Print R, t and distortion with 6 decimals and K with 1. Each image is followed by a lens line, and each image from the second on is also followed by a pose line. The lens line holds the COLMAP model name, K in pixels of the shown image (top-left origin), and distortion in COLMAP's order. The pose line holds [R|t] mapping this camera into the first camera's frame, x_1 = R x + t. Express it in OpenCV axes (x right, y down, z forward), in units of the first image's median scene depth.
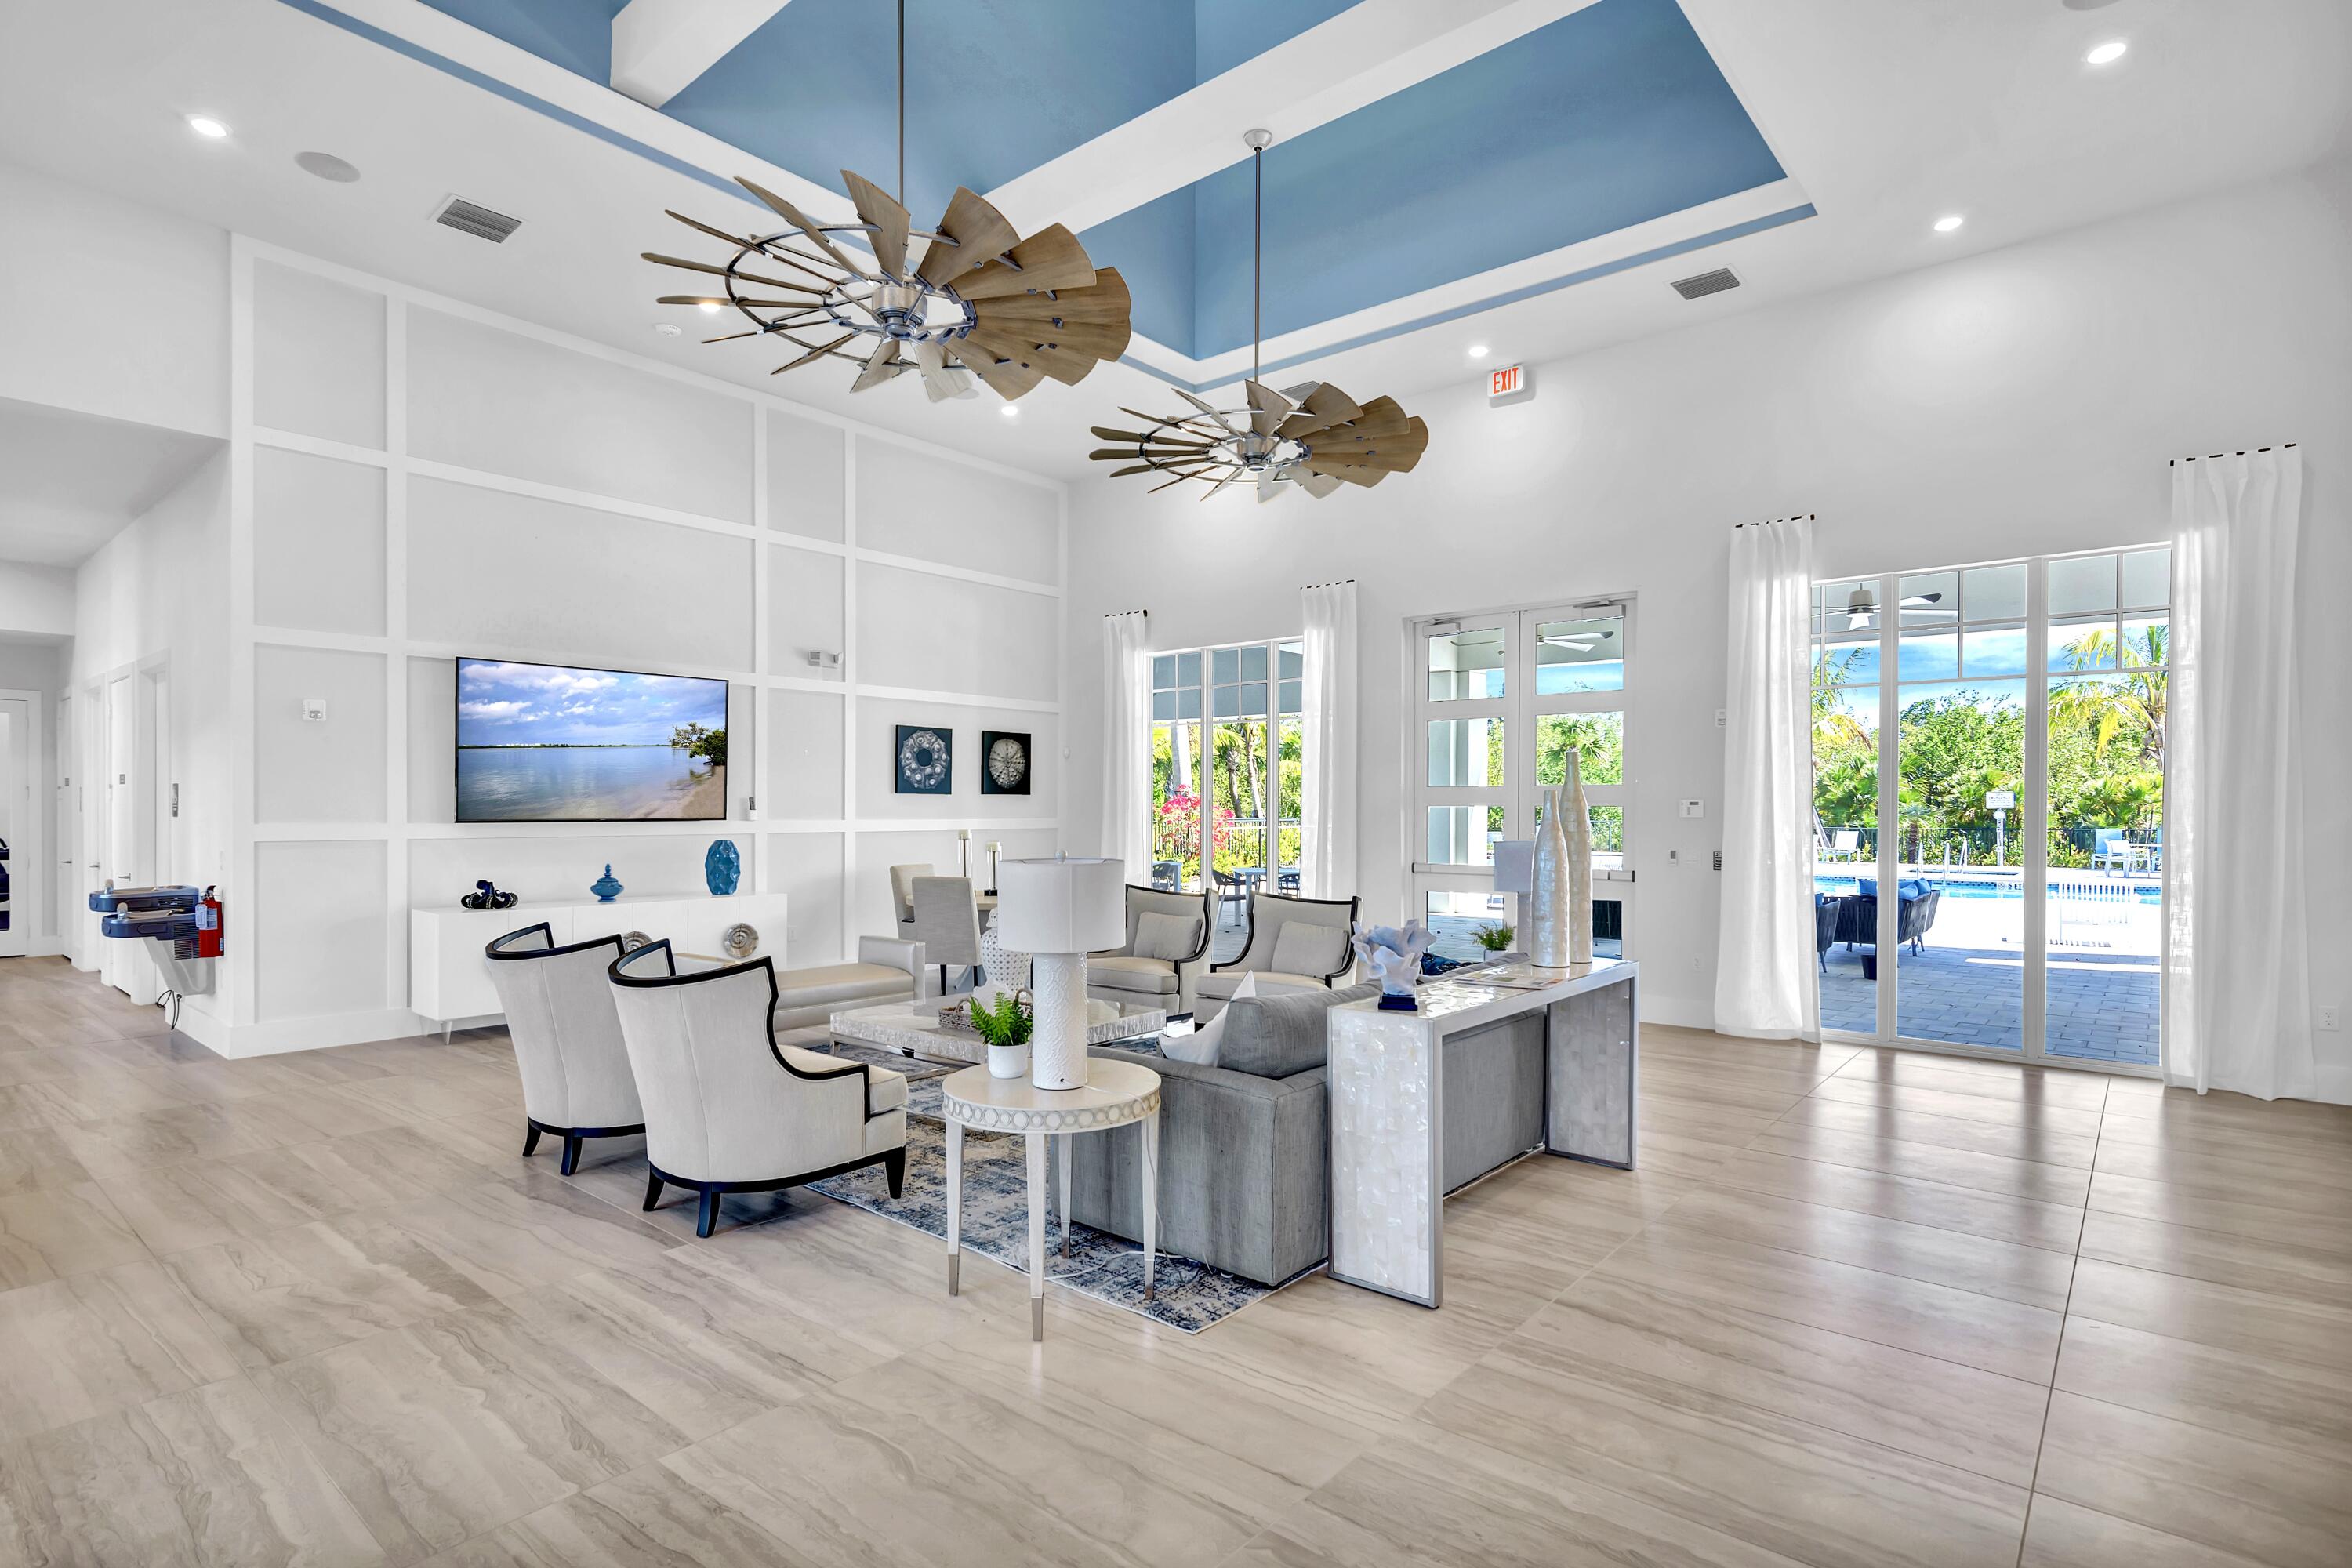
lens RADIAL K [[1174.4, 0, 1177.3], [0, 1174.4, 811.2], [0, 0, 1]] dist [-0.002004, -0.000524]
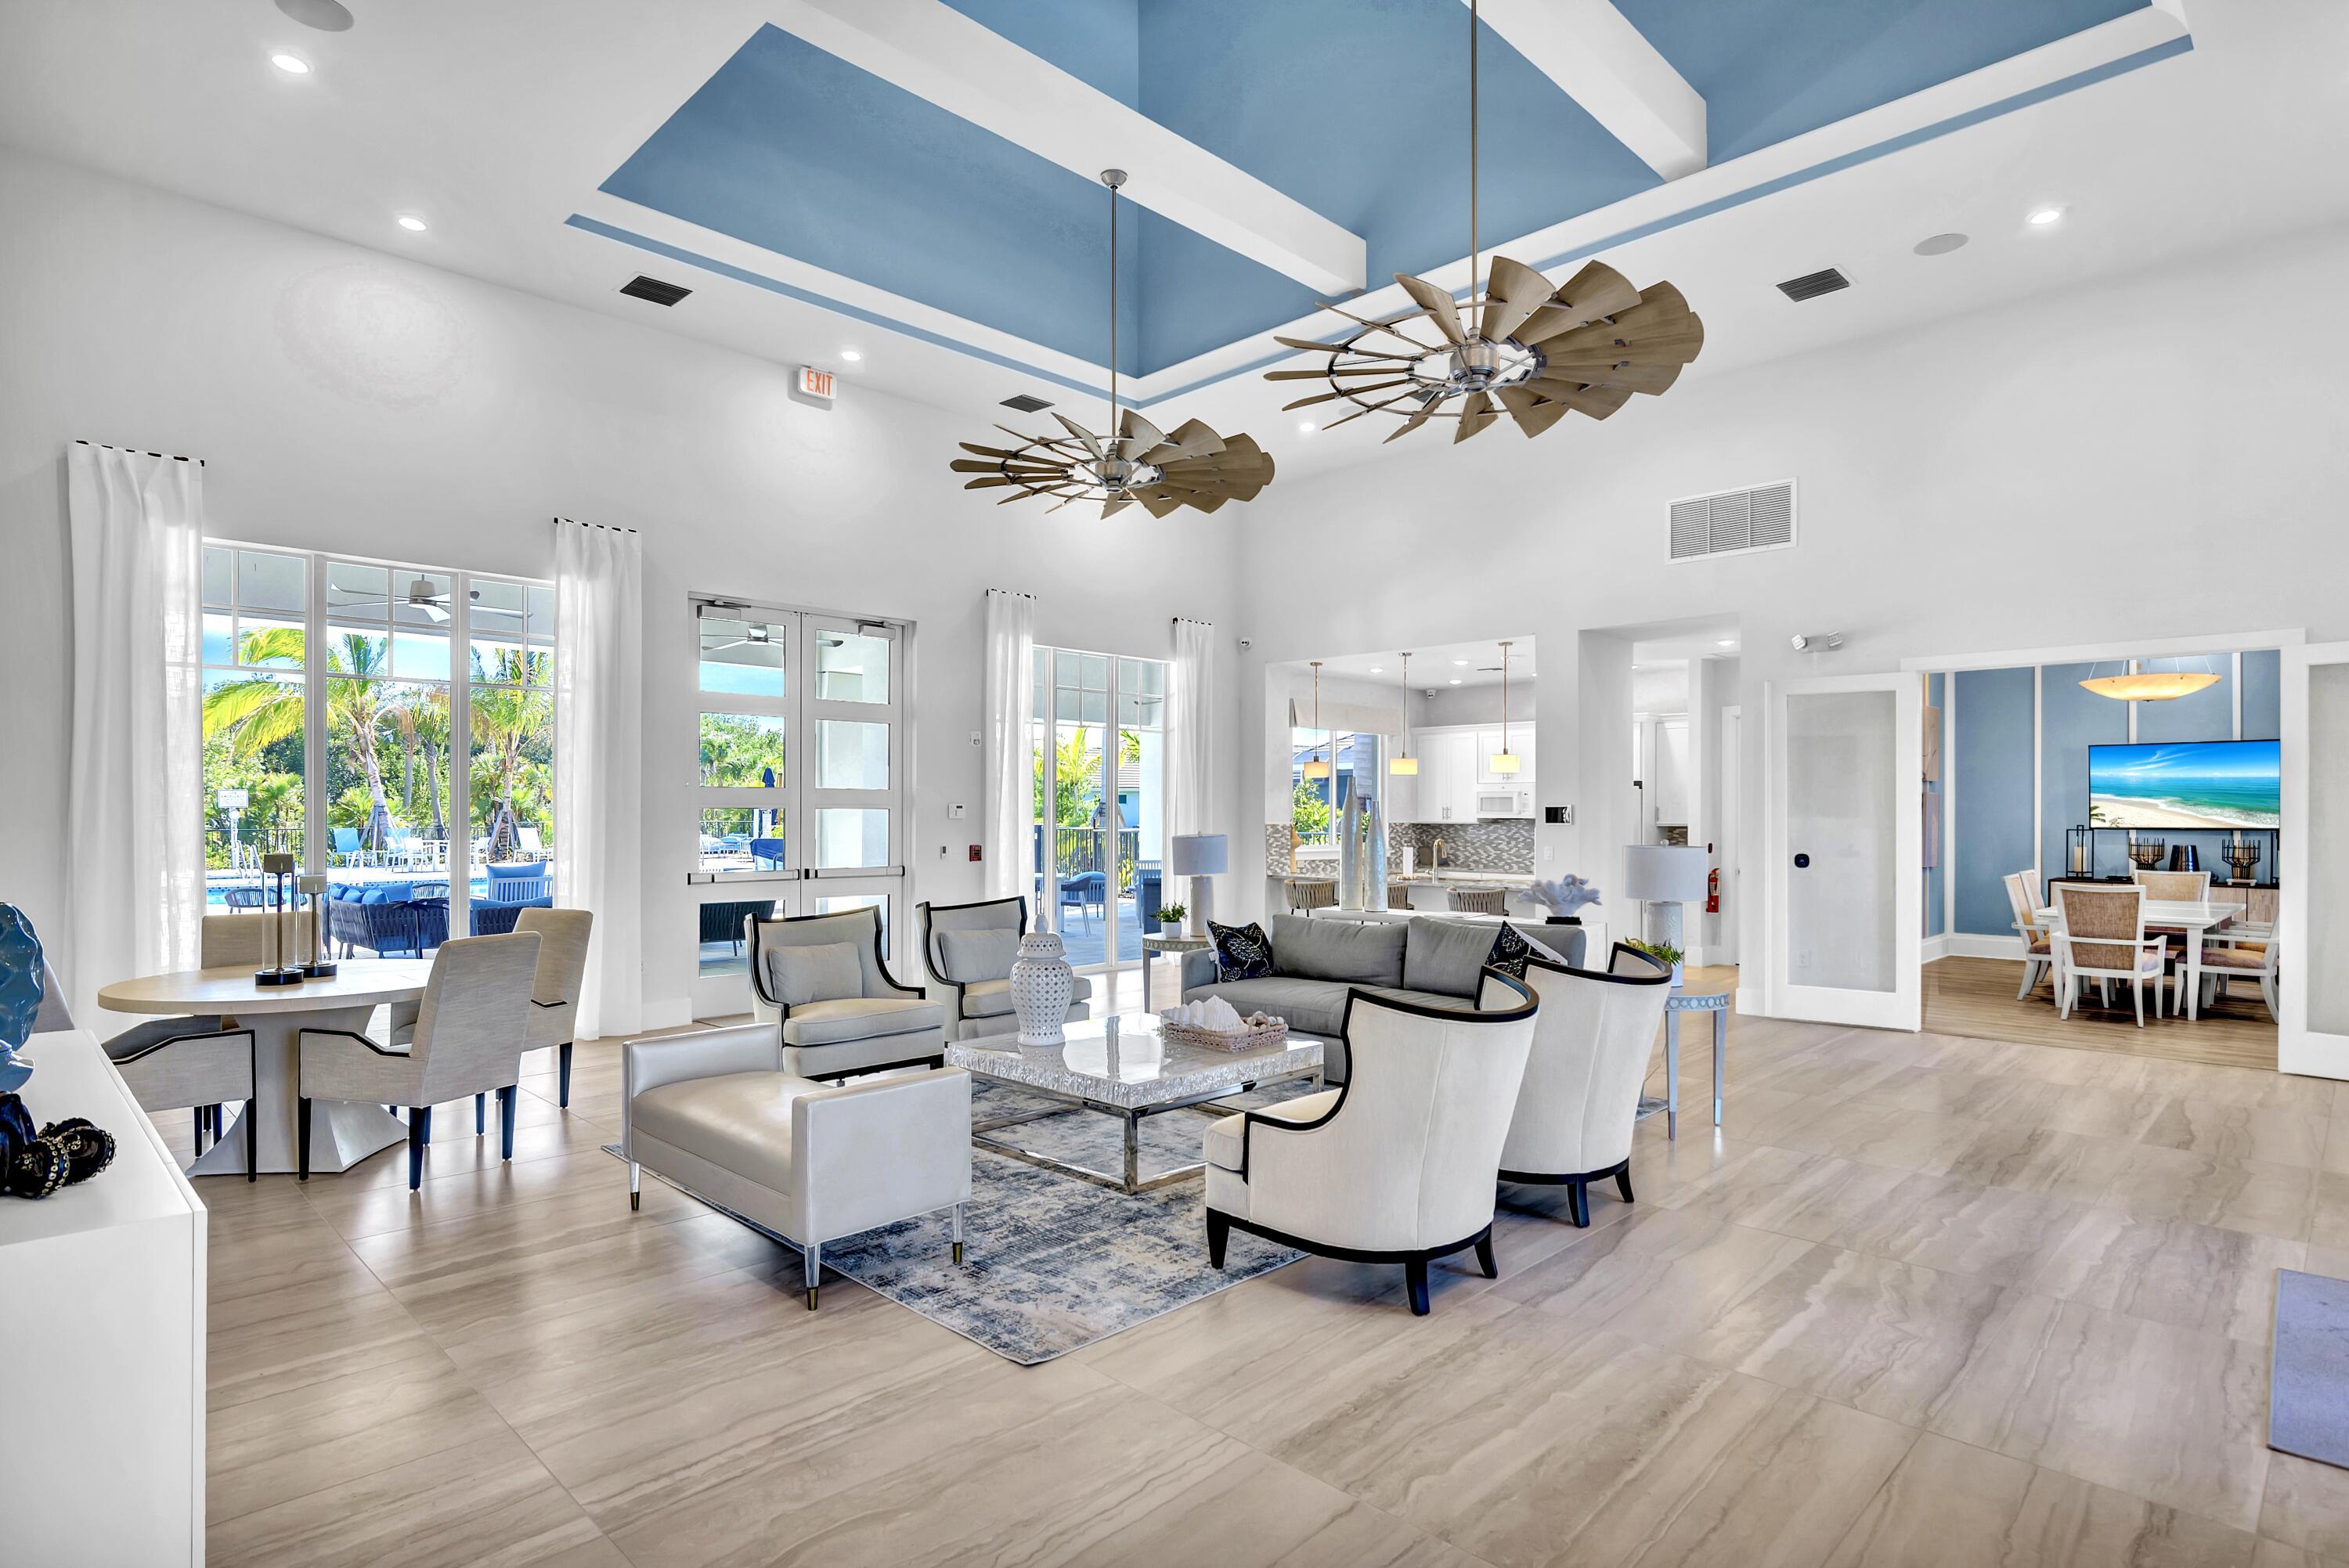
lens RADIAL K [[1214.2, 0, 1181.9], [0, 1214.2, 800.8], [0, 0, 1]] dist [0.002479, -0.009882]
pose [[0.076518, 0.006764, 0.997045, -1.602239], [-0.000245, 0.999977, -0.006766, -0.008148], [-0.997068, 0.000273, 0.076518, 1.351053]]
